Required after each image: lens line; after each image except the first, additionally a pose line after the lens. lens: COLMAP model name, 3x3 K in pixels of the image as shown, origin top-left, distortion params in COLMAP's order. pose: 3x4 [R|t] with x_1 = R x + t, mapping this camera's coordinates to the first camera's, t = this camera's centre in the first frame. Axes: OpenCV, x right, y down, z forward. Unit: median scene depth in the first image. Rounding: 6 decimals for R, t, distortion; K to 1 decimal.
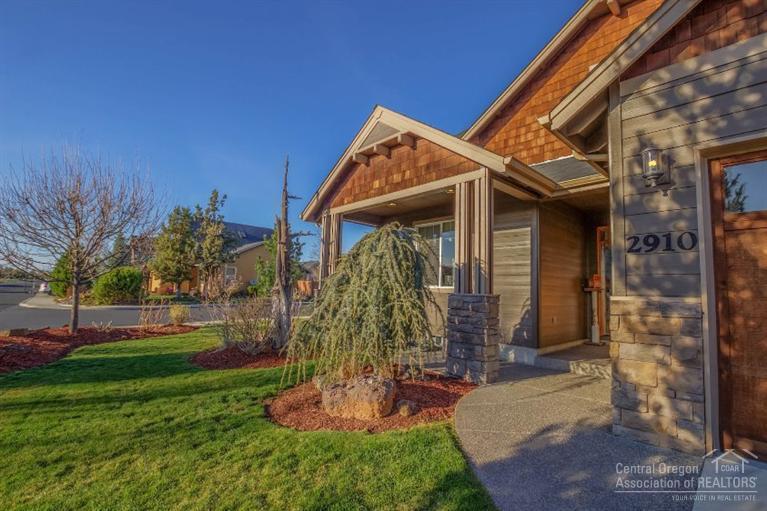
lens RADIAL K [[353.5, 0, 378.9], [0, 353.5, 259.0], [0, 0, 1]] dist [-0.018945, 0.000028]
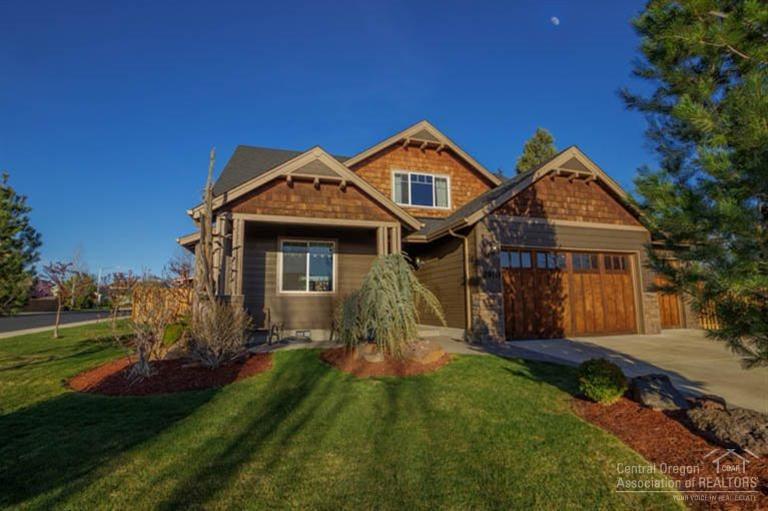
lens RADIAL K [[353.9, 0, 379.4], [0, 353.9, 259.0], [0, 0, 1]] dist [-0.018945, 0.000028]
pose [[0.433900, 0.074078, 0.897910, -1.307164], [-0.061421, 0.996728, -0.052550, 0.018976], [-0.898865, -0.032349, 0.437031, 0.318587]]
